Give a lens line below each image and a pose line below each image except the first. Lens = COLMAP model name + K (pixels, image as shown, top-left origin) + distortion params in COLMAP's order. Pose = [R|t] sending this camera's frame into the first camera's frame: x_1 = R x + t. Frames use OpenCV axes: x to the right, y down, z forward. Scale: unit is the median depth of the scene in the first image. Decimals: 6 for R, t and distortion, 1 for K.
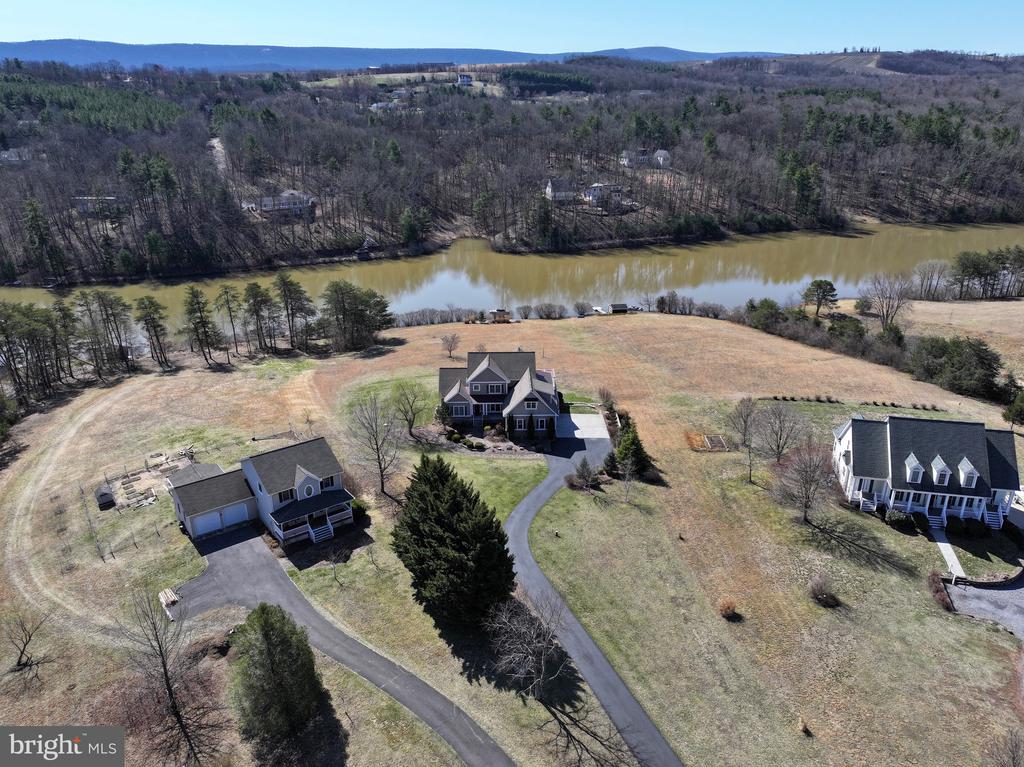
lens RADIAL K [[840.1, 0, 512.0], [0, 840.1, 383.5], [0, 0, 1]] dist [0.011441, -0.000874]
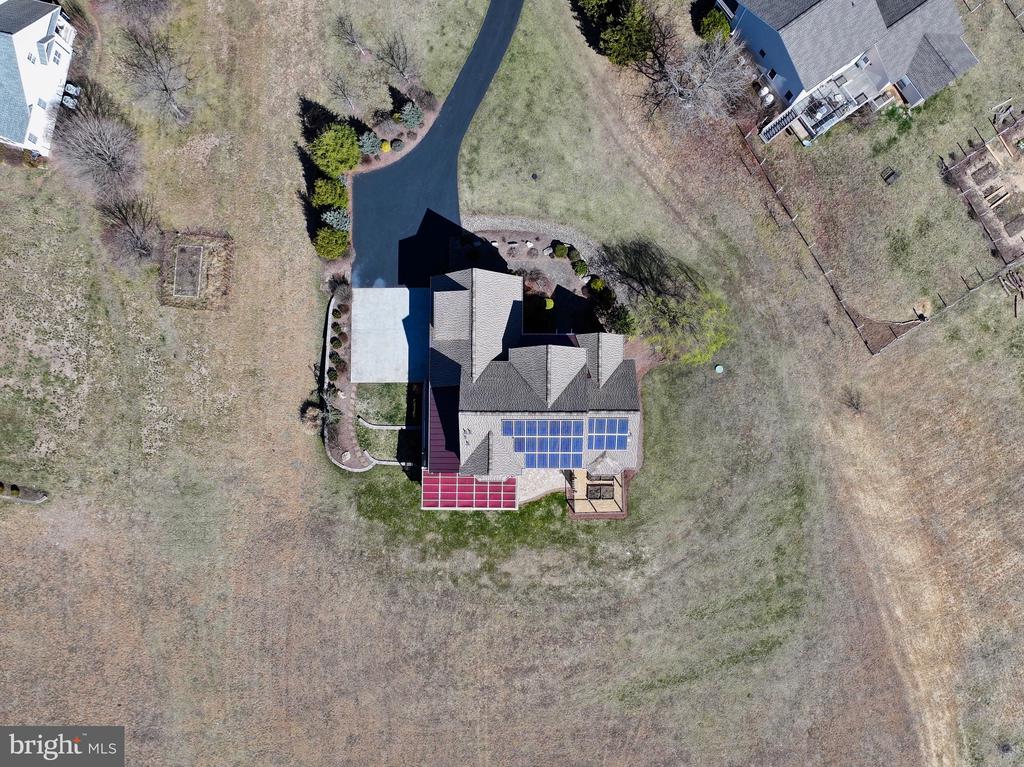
lens RADIAL K [[840.1, 0, 512.0], [0, 840.1, 383.5], [0, 0, 1]] dist [0.011441, -0.000874]
pose [[-0.999615, -0.025667, -0.010533, 0.001591], [-0.004226, -0.234371, 0.972138, -0.476831], [-0.027421, 0.971808, 0.234173, 0.779757]]
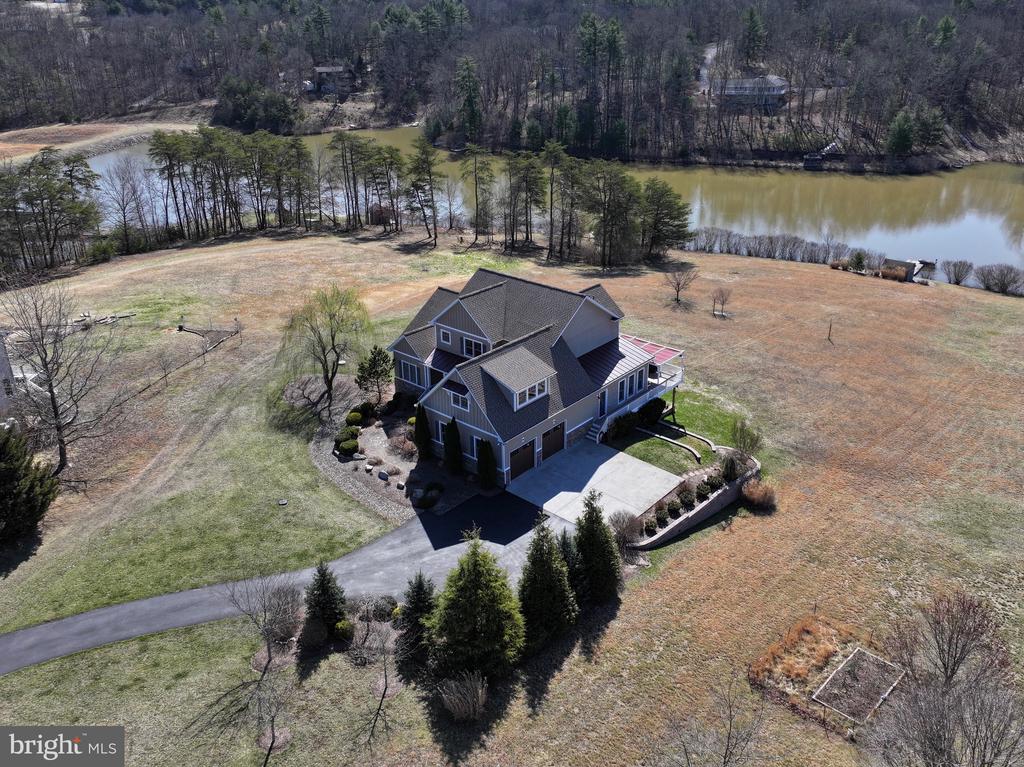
lens RADIAL K [[840.1, 0, 512.0], [0, 840.1, 383.5], [0, 0, 1]] dist [0.011441, -0.000874]
pose [[0.734500, 0.280665, -0.617849, 0.259624], [-0.234382, 0.959356, 0.157165, -0.048202], [0.636848, 0.029376, 0.770430, 0.563778]]
